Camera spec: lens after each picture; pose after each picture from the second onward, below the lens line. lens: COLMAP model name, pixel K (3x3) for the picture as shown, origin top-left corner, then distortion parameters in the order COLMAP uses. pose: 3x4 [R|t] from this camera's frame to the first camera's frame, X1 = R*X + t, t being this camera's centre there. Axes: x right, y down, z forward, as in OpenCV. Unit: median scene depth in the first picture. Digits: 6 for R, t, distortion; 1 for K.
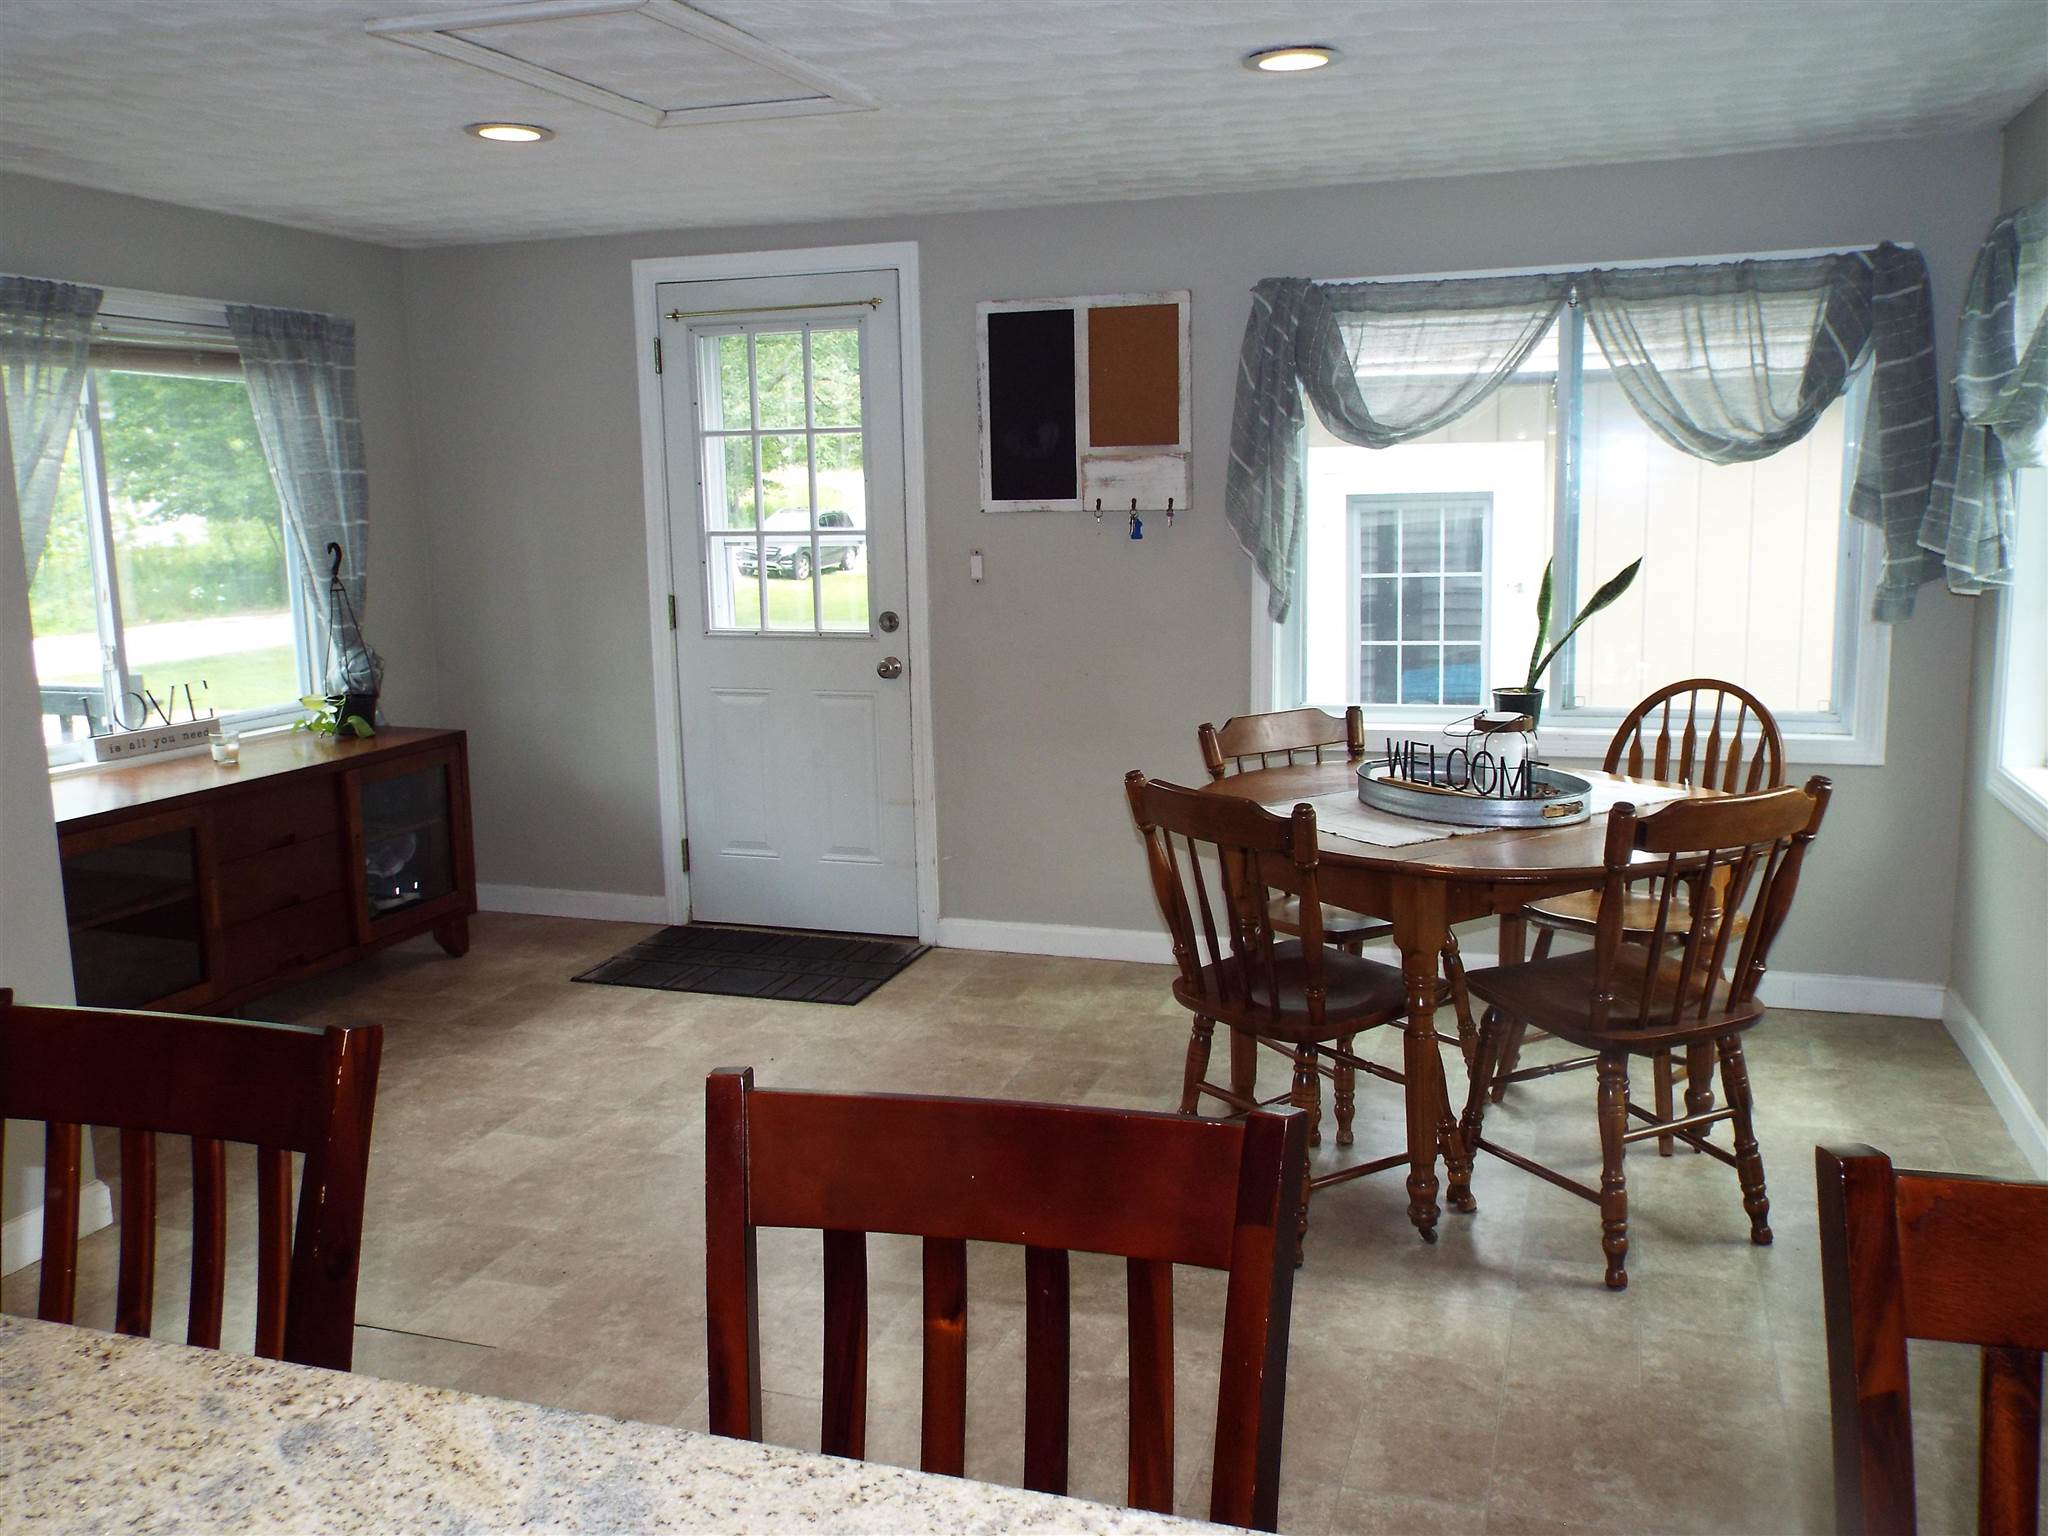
lens RADIAL K [[1667.0, 0, 1029.9], [0, 1667.0, 772.5], [0, 0, 1]] dist [0.000819, -0.004493]
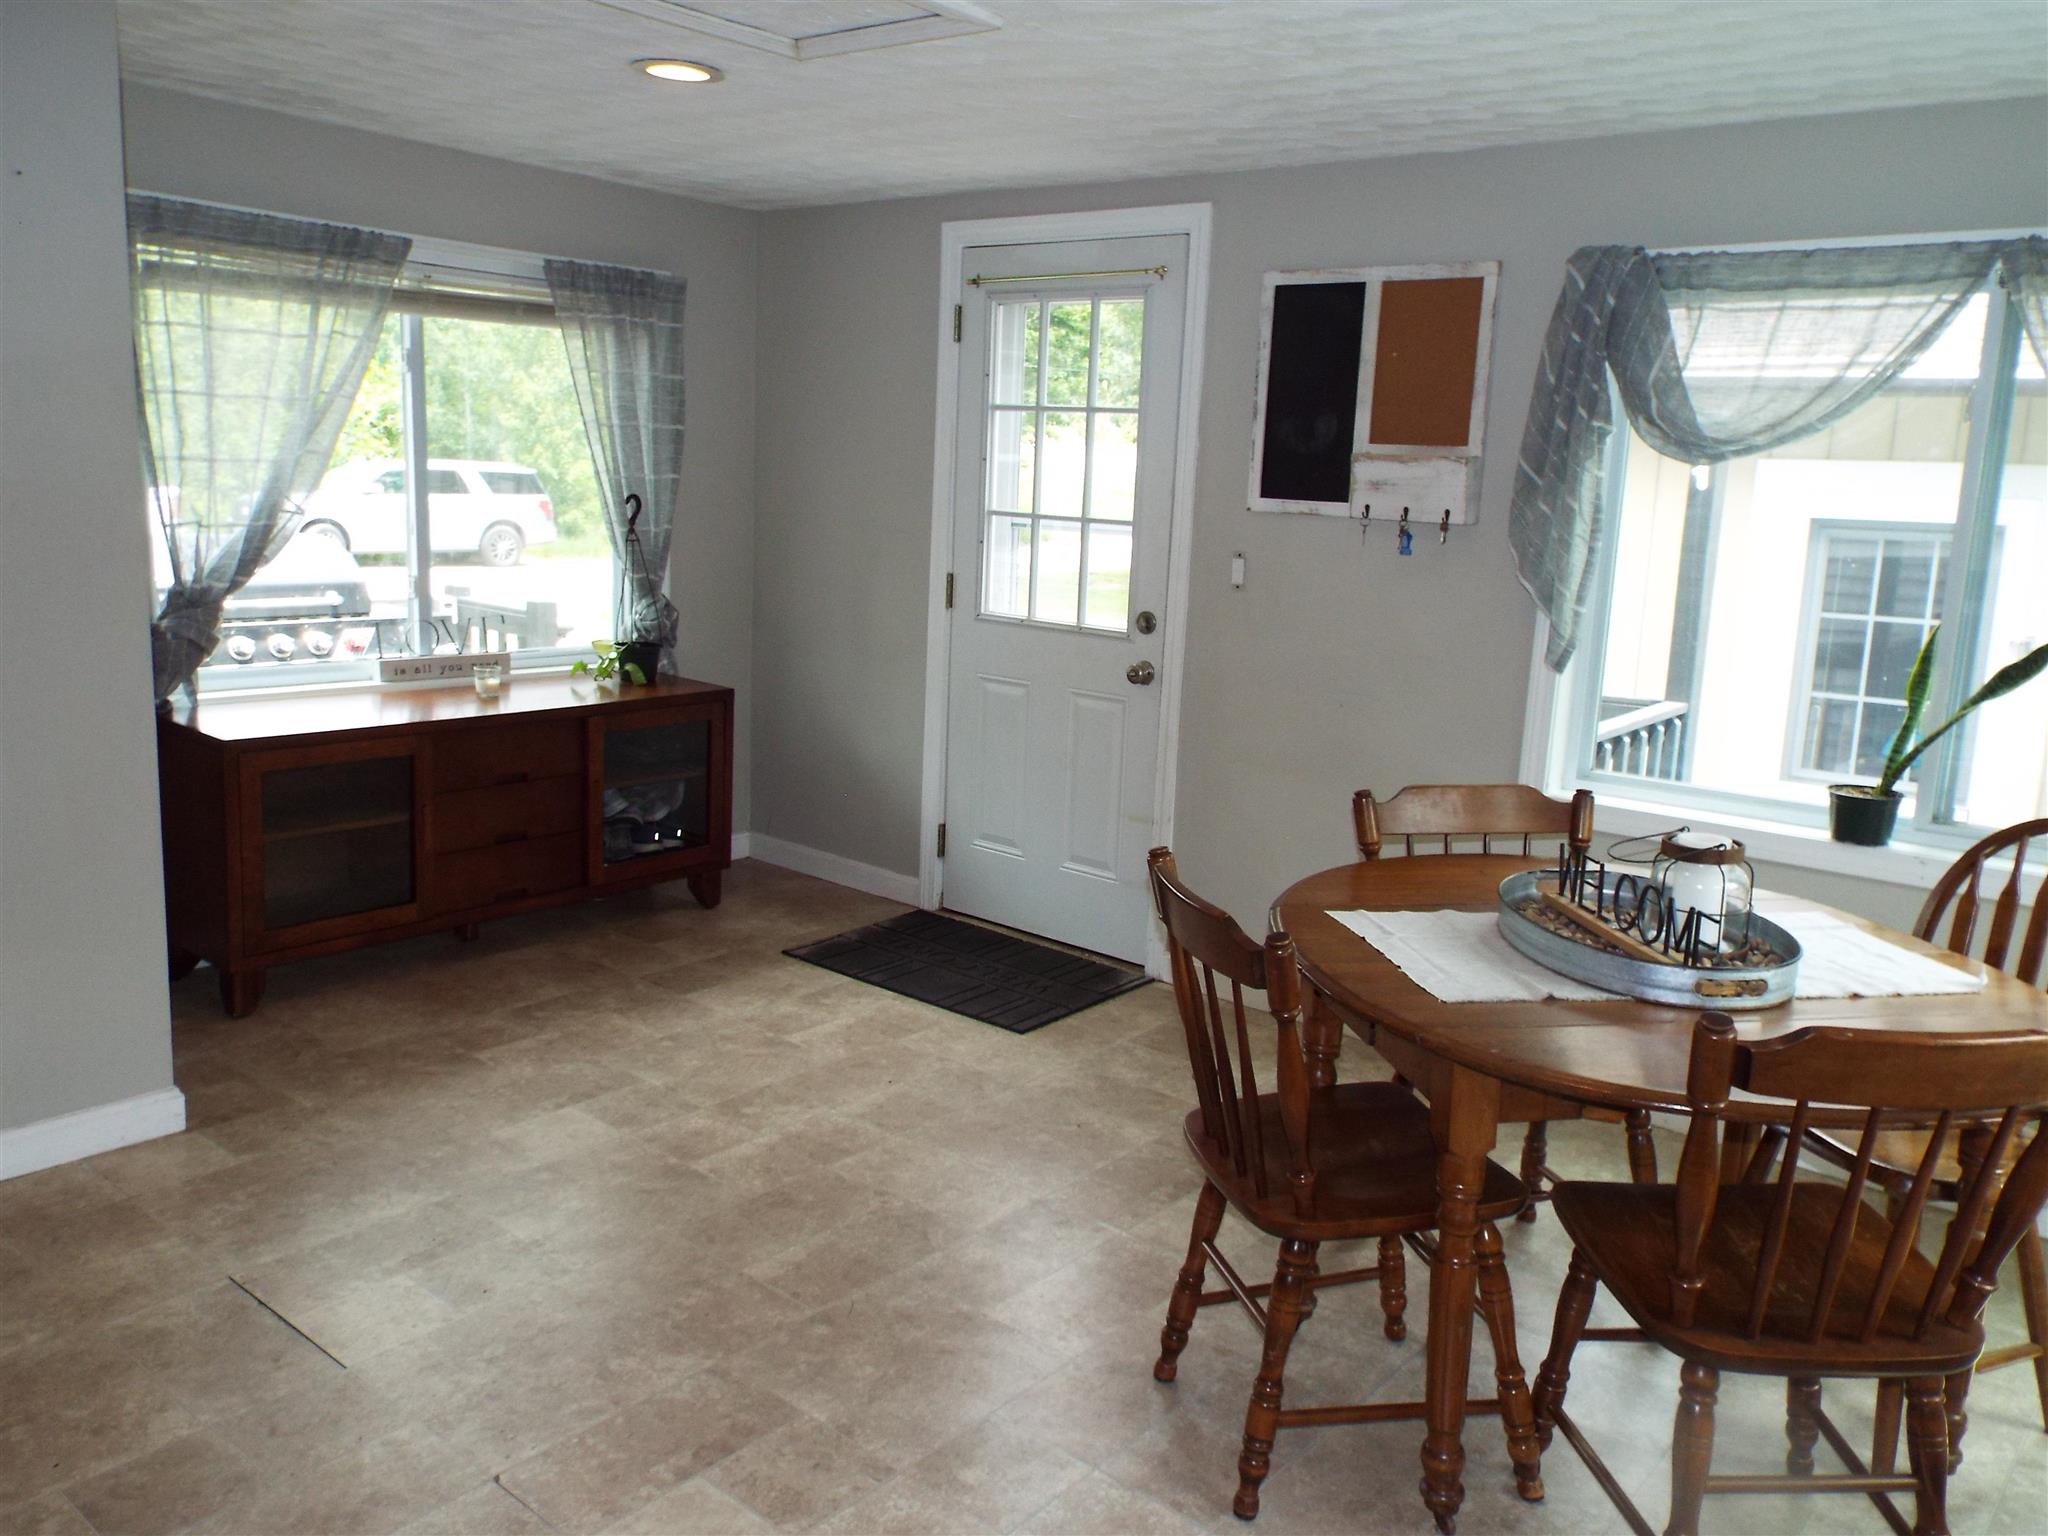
lens RADIAL K [[1571.6, 0, 1026.2], [0, 1571.6, 766.2], [0, 0, 1]] dist [0.008426, 0.011129]
pose [[0.931014, 0.128282, -0.341696, 0.173273], [-0.122624, 0.991718, 0.038206, -0.040450], [0.343767, 0.006330, 0.939034, 0.181780]]
